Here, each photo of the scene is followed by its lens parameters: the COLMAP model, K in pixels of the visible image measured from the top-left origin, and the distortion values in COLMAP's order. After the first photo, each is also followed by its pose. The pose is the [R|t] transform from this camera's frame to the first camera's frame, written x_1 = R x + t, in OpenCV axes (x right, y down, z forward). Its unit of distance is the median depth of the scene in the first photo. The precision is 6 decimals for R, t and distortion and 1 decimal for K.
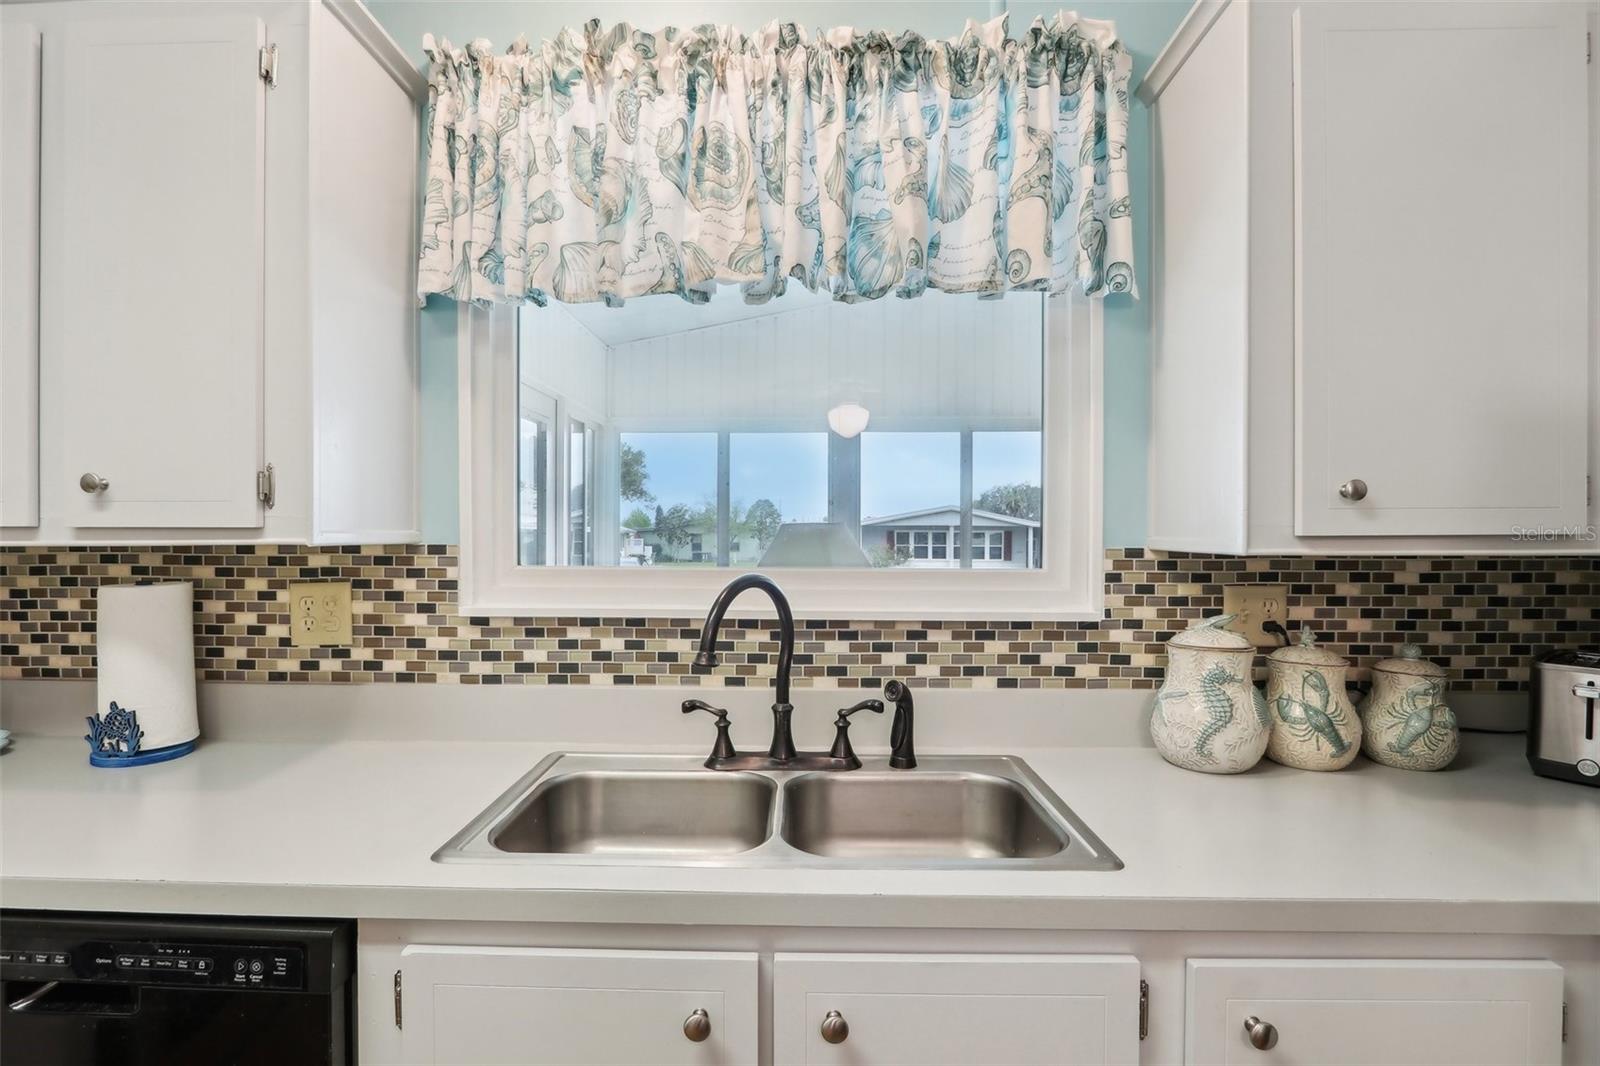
lens RADIAL K [[768.1, 0, 770.7], [0, 768.1, 545.9], [0, 0, 1]] dist [-0.021837, 0.003171]
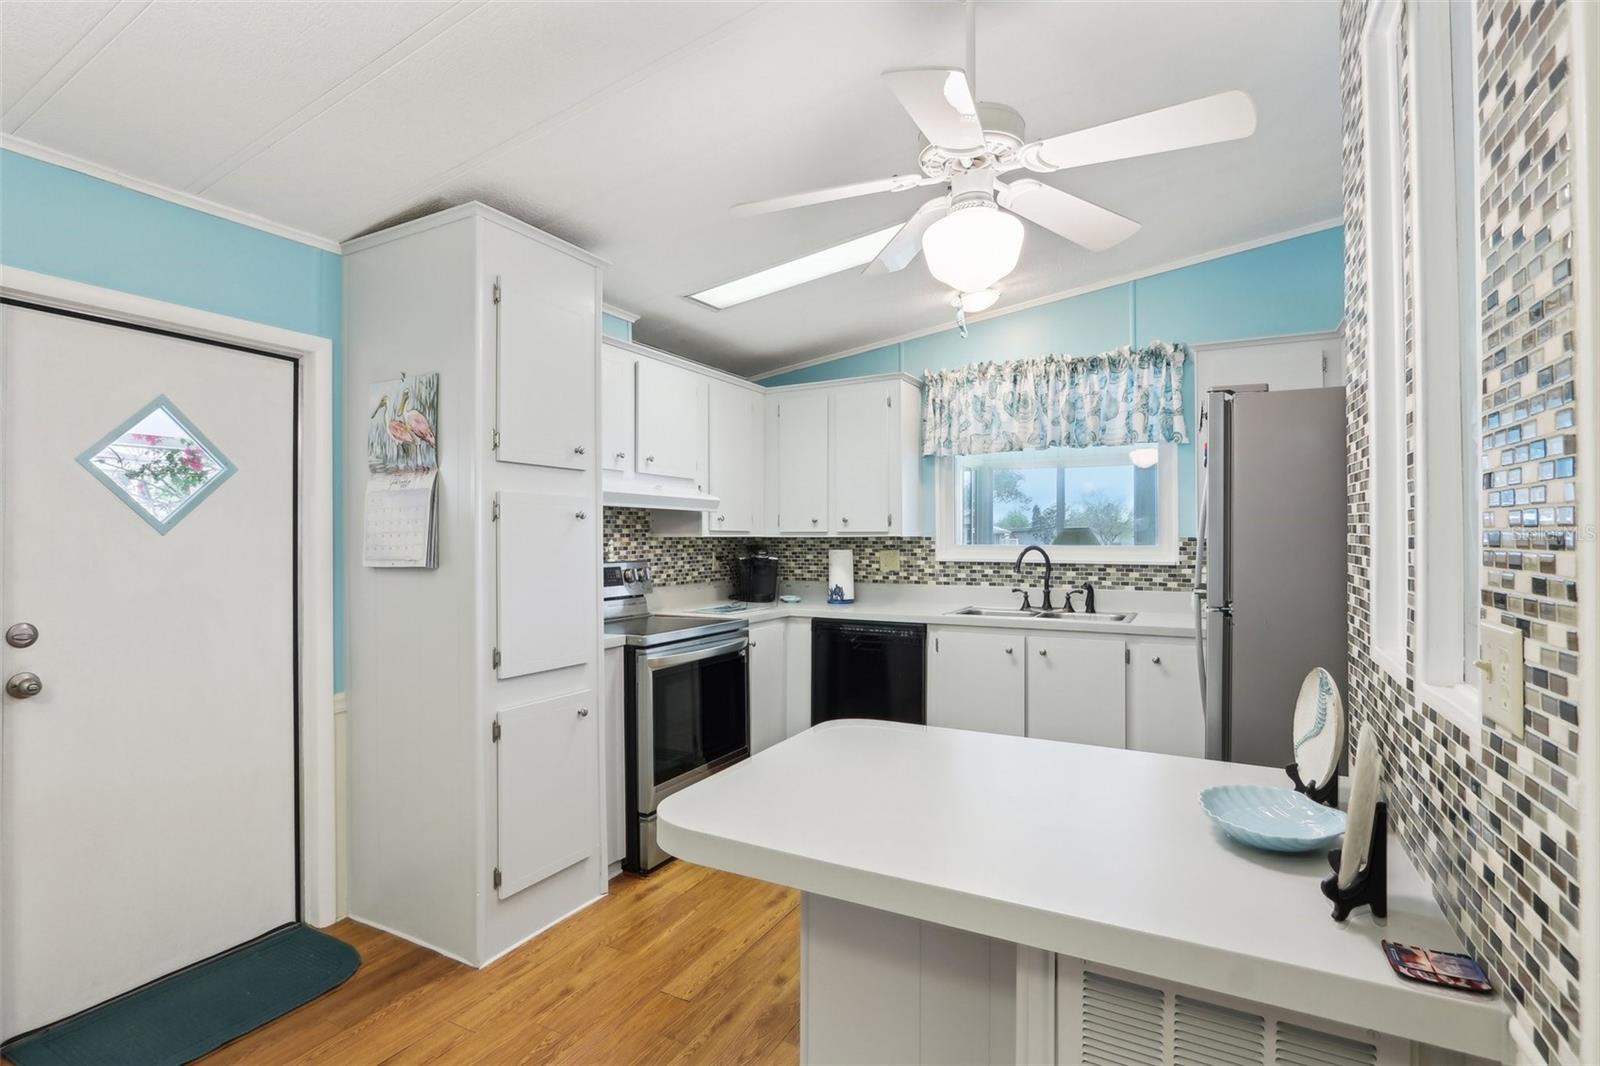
lens RADIAL K [[768.1, 0, 790.8], [0, 768.1, 530.1], [0, 0, 1]] dist [-0.021837, 0.003171]
pose [[0.897714, -0.007285, -0.440518, 0.411171], [-0.001870, 0.999791, -0.020345, 0.034932], [0.440574, 0.019088, 0.897513, -1.987421]]
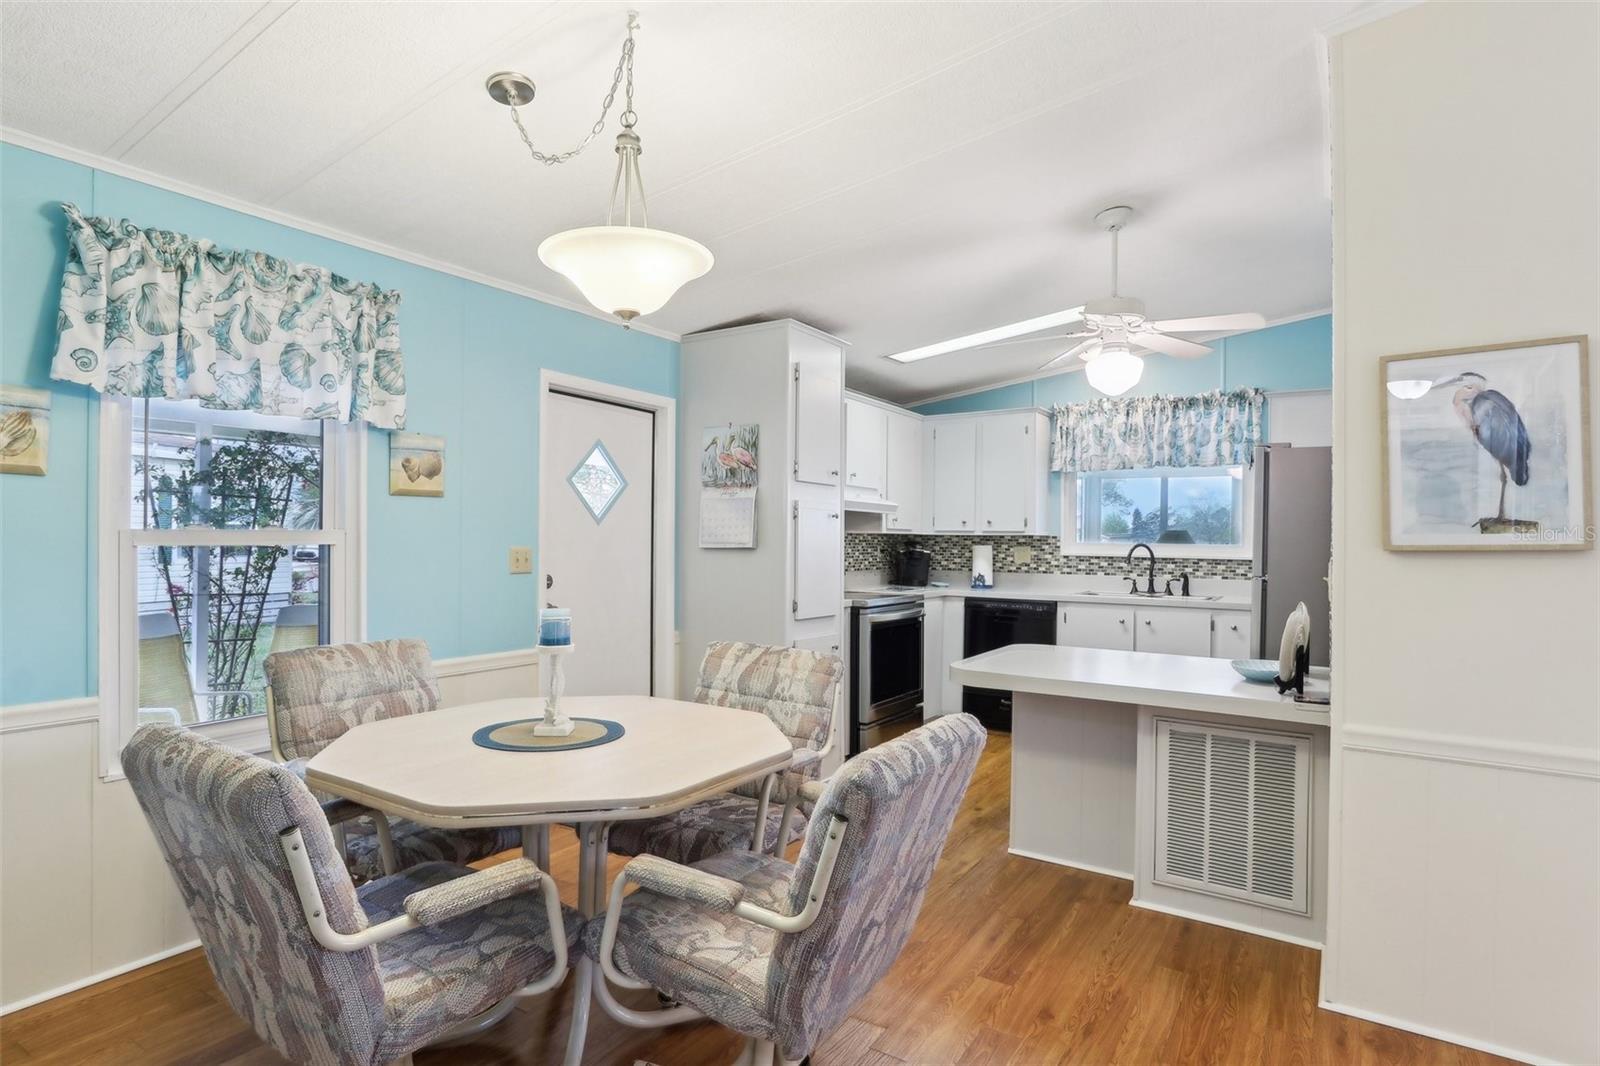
lens RADIAL K [[856.5, 0, 796.5], [0, 856.5, 532.8], [0, 0, 1]] dist [-0.012775, 0.003909]
pose [[0.865359, 0.004763, -0.501130, 0.584960], [-0.017066, 0.999655, -0.019969, 0.090717], [0.500862, 0.025832, 0.865141, -3.372318]]
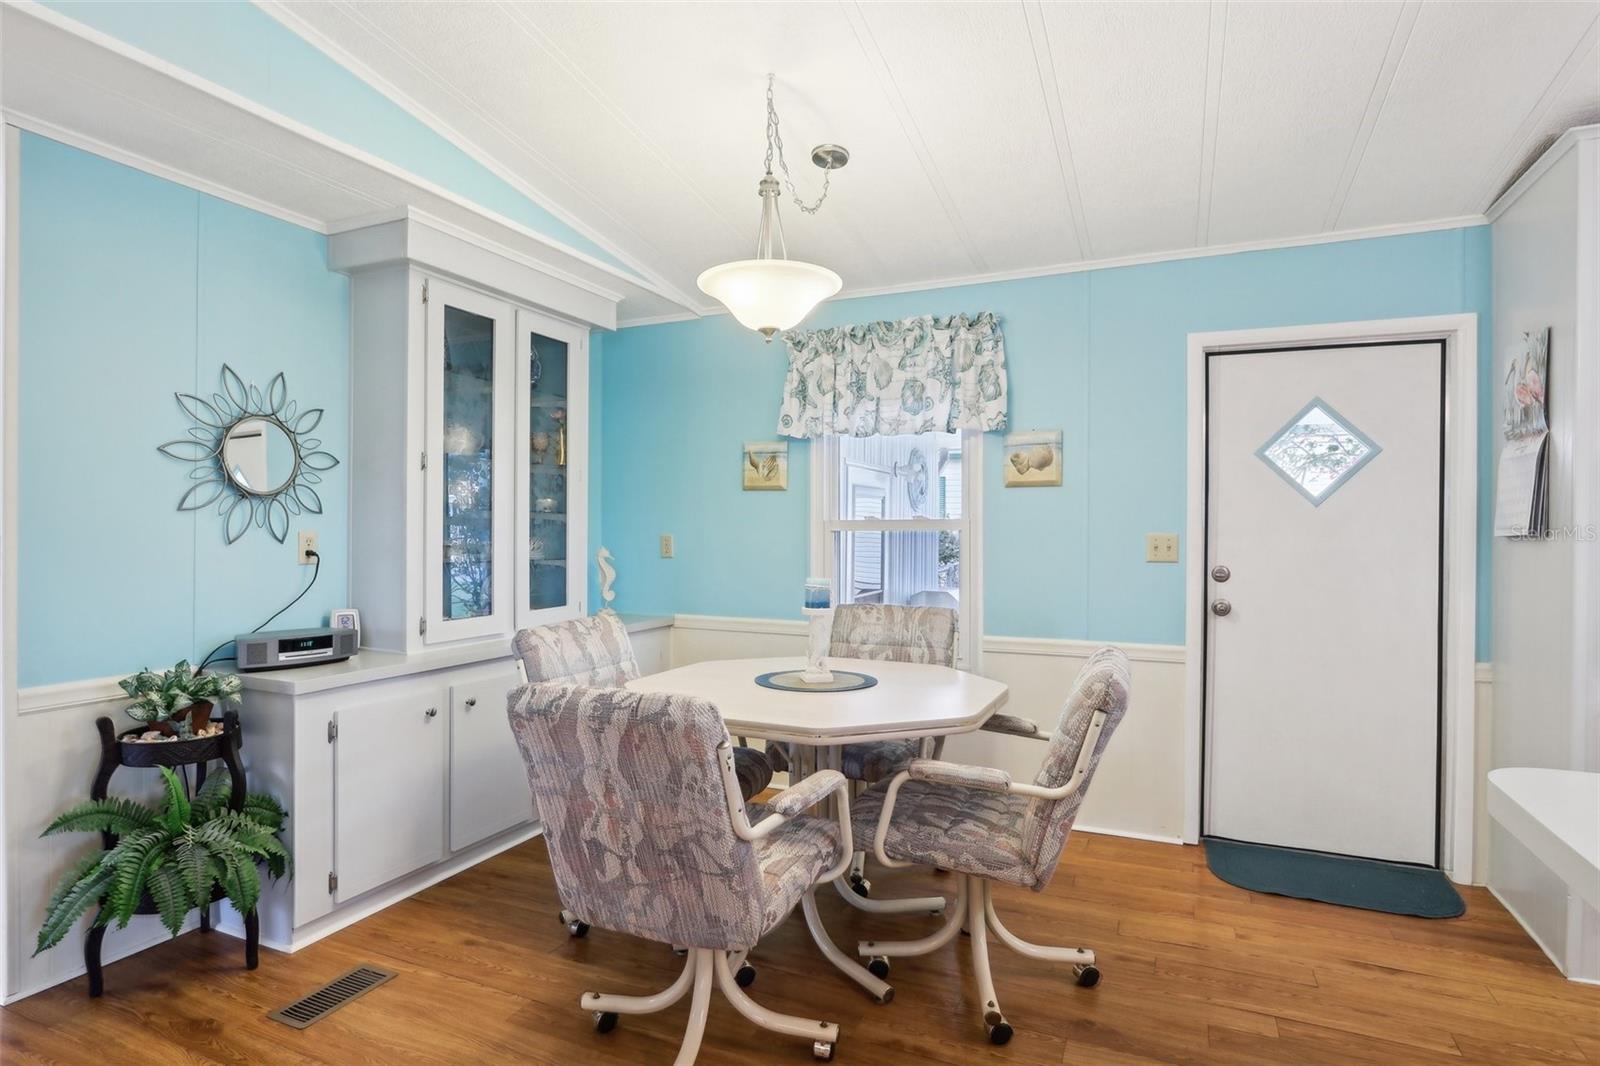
lens RADIAL K [[856.5, 0, 793.8], [0, 856.5, 538.5], [0, 0, 1]] dist [-0.012775, 0.003909]
pose [[-0.367140, 0.010097, -0.930111, 1.185798], [-0.016018, 0.999724, 0.017176, 0.085290], [0.930028, 0.021204, -0.366877, -1.600585]]
